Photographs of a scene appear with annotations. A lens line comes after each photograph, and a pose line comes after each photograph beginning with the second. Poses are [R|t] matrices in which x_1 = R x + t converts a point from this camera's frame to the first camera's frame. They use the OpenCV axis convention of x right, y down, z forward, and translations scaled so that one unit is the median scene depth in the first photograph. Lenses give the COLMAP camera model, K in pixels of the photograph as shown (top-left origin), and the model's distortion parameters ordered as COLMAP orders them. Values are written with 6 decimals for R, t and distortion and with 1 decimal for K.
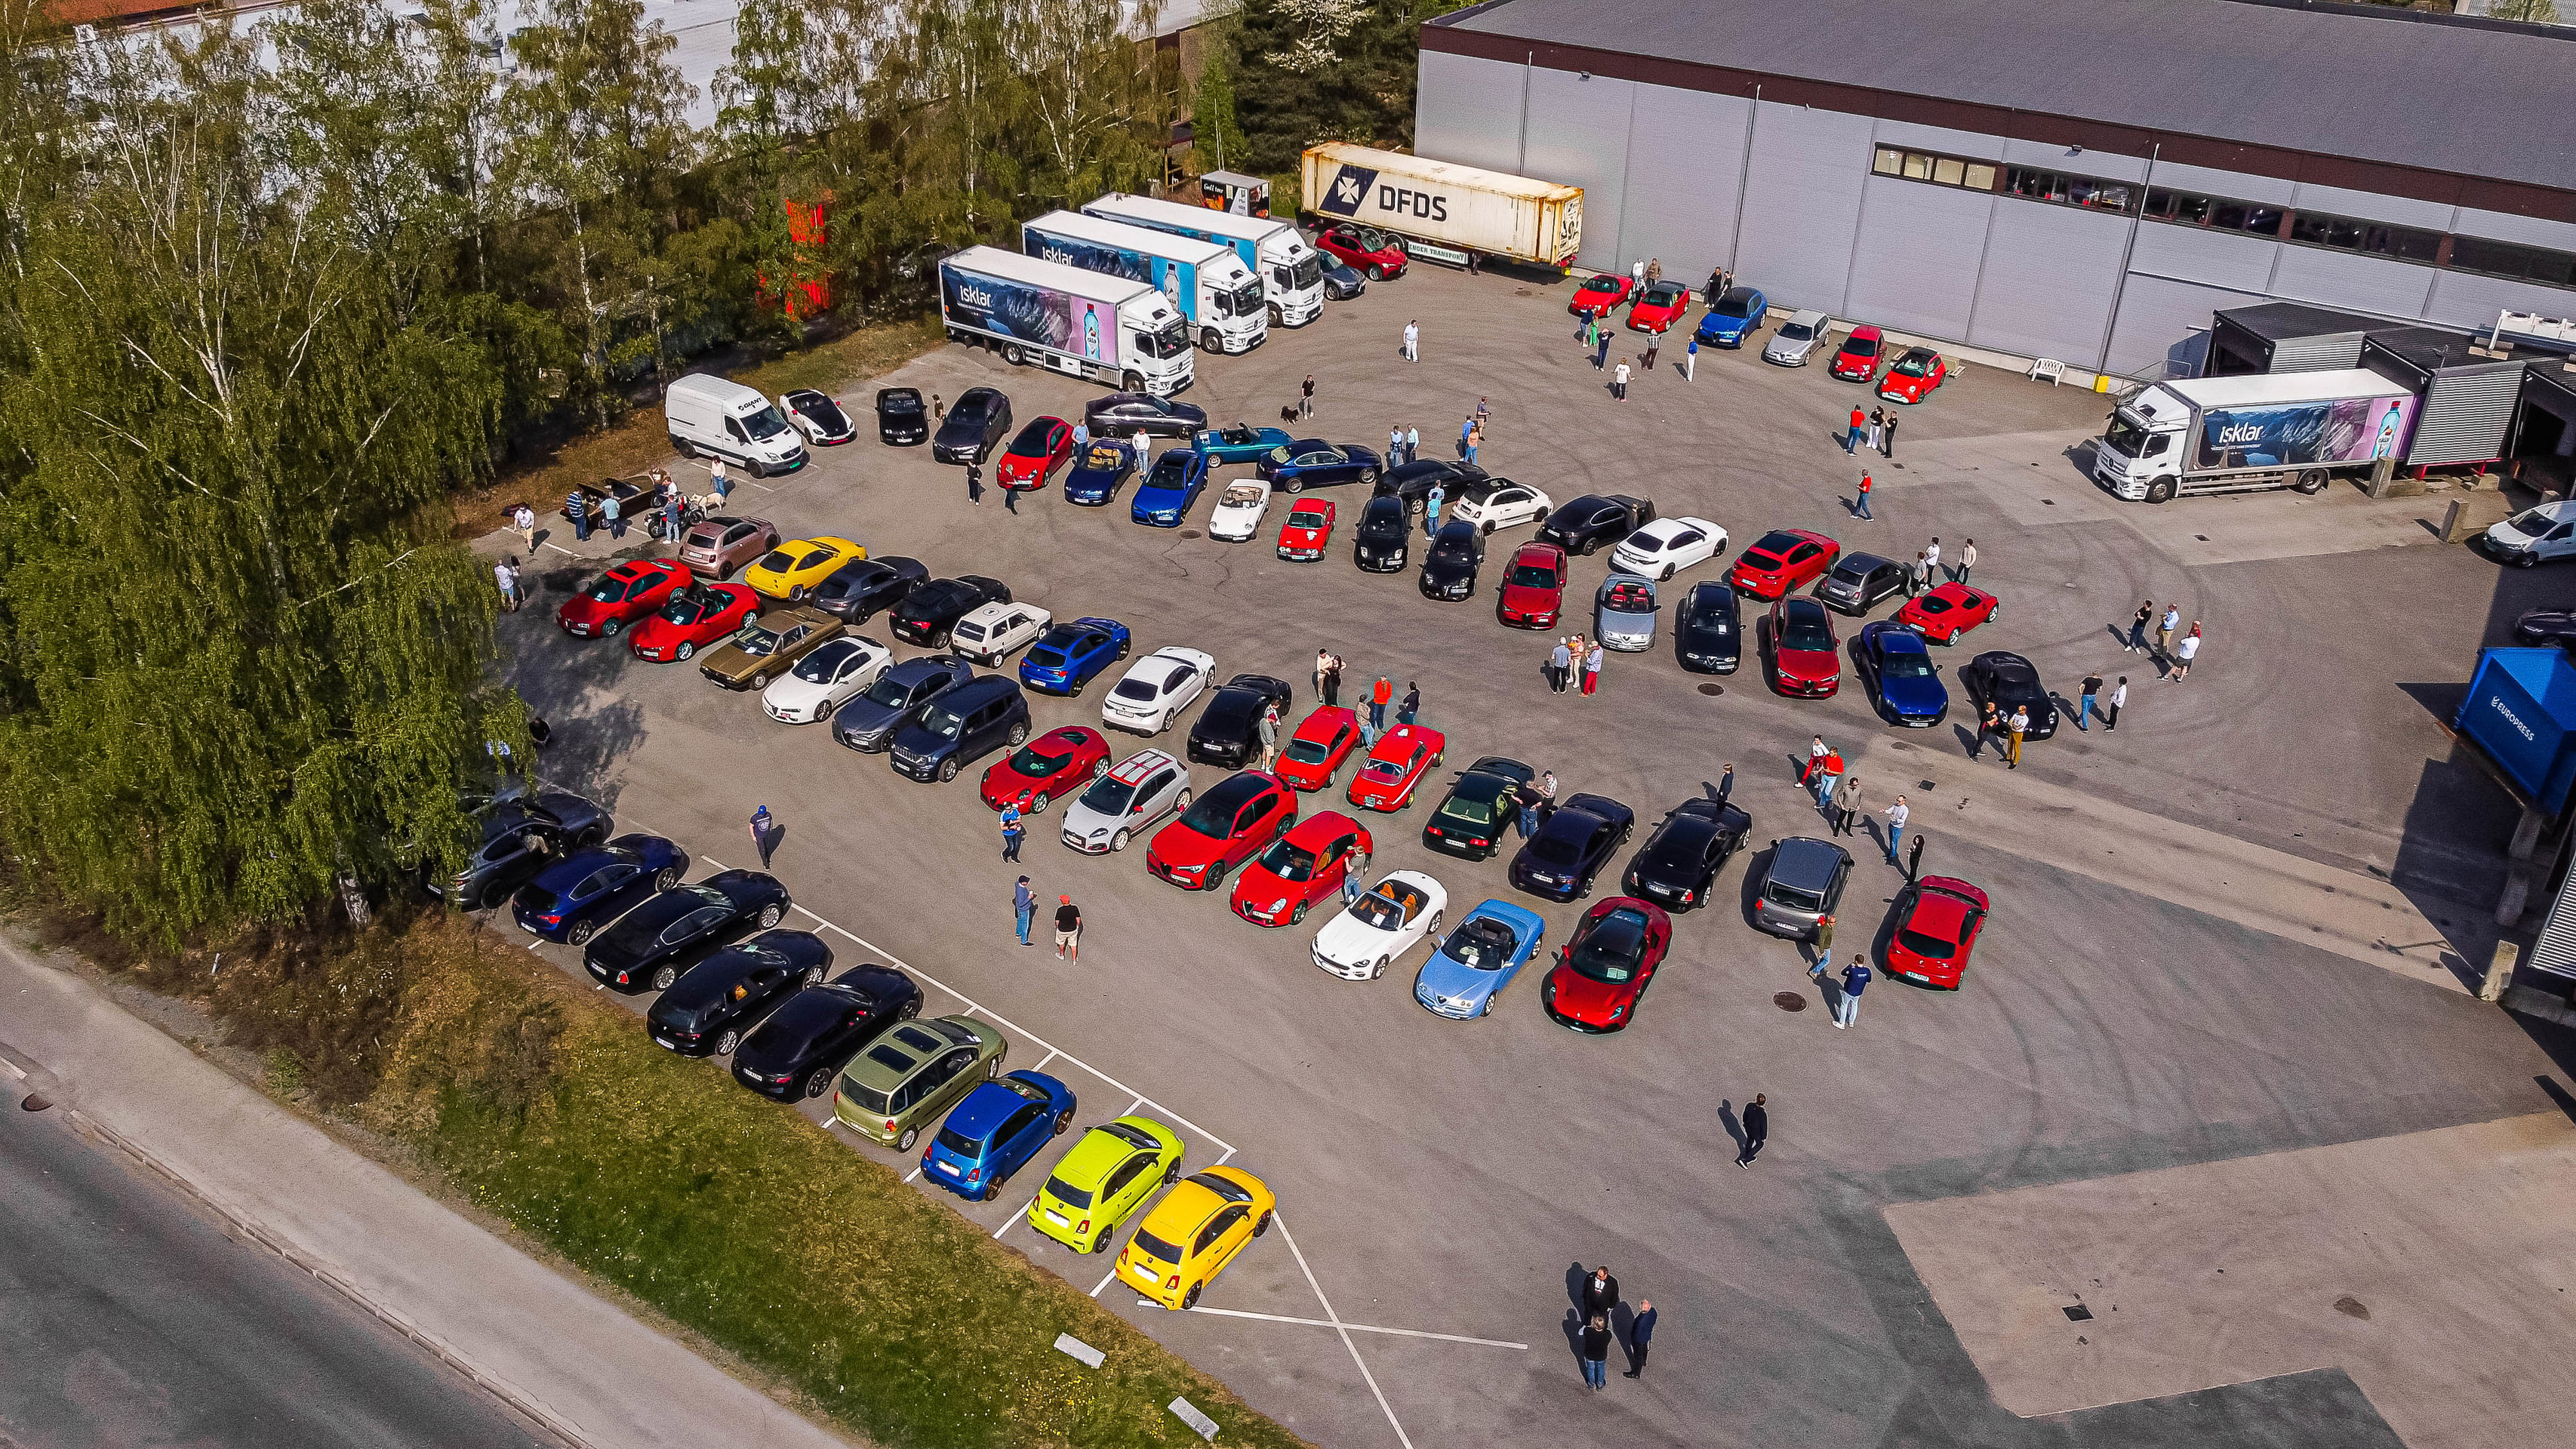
lens RADIAL K [[1960.7, 0, 1275.3], [0, 1960.7, 731.1], [0, 0, 1]] dist [0.000083, -0.006109]
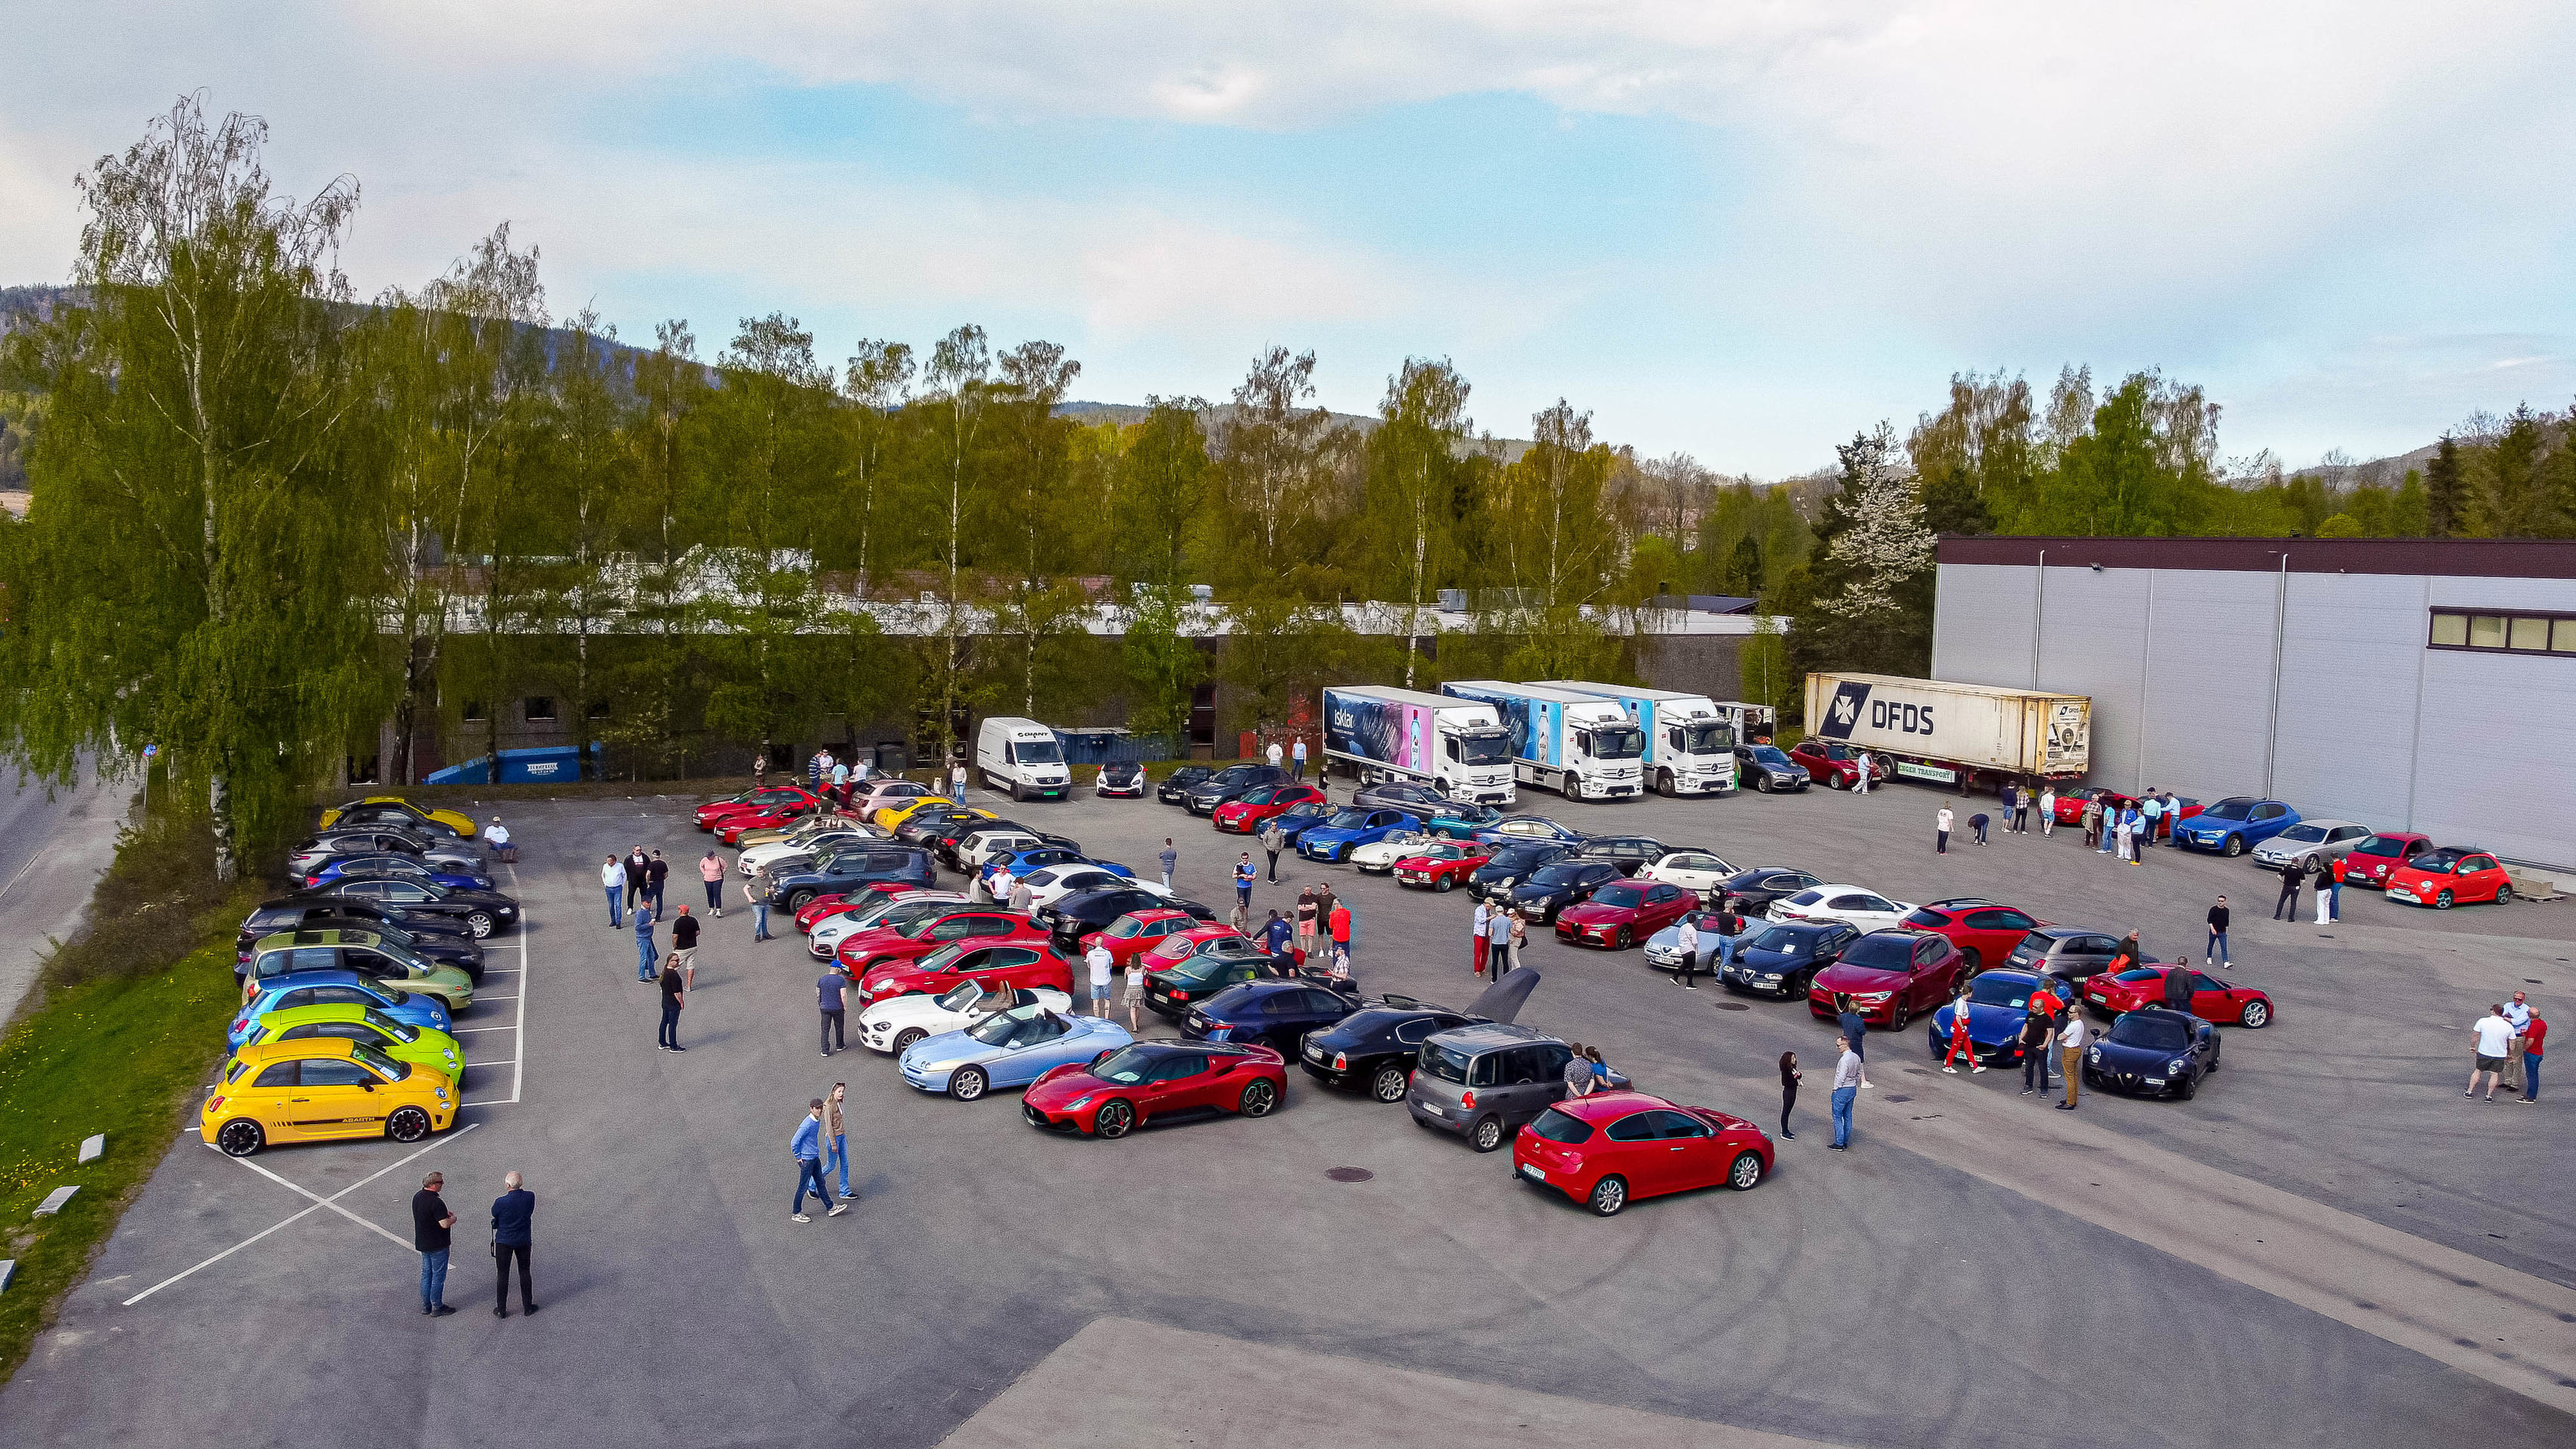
lens RADIAL K [[1960.7, 0, 1275.3], [0, 1960.7, 731.1], [0, 0, 1]] dist [0.000083, -0.006109]
pose [[0.845701, 0.053535, -0.530964, 0.351032], [-0.281207, 0.890318, -0.358129, 0.149119], [0.453555, 0.452181, 0.767998, 0.245767]]
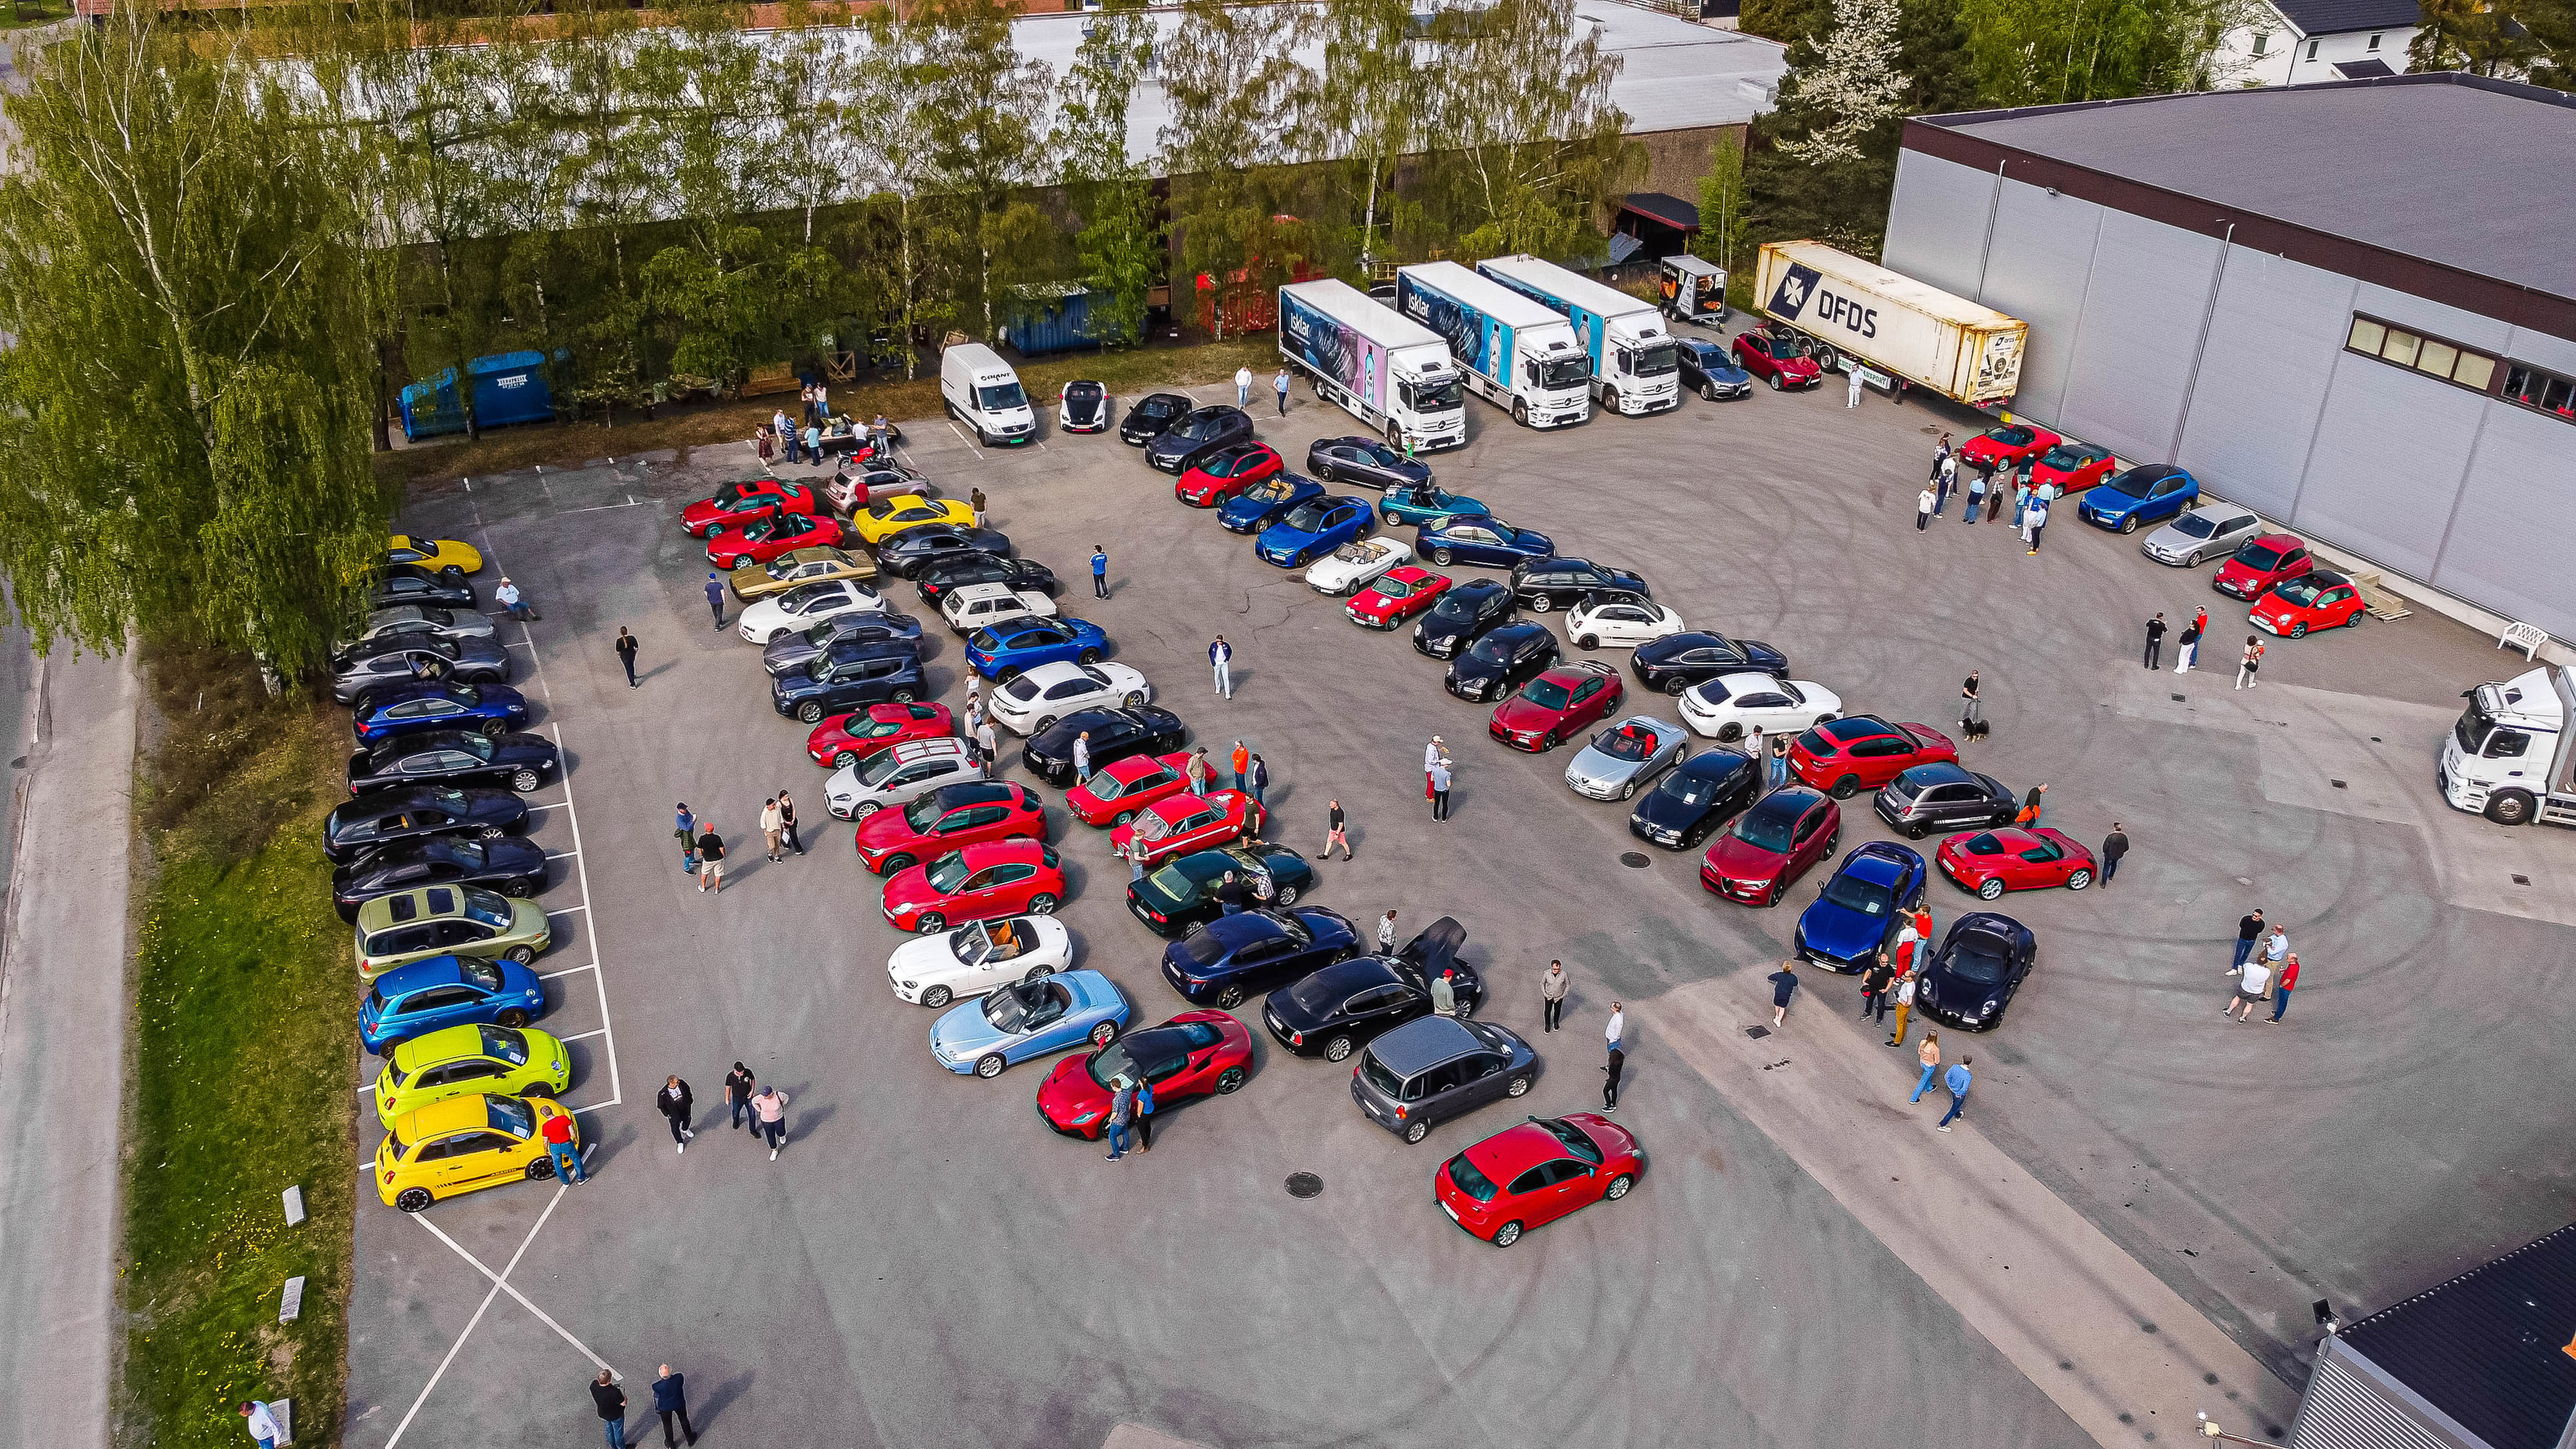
lens RADIAL K [[1960.7, 0, 1275.3], [0, 1960.7, 731.1], [0, 0, 1]] dist [0.000083, -0.006109]
pose [[0.858194, 0.244017, -0.451619, 0.348085], [-0.268460, 0.963236, 0.010309, -0.031914], [0.437531, 0.112394, 0.892152, 0.137425]]
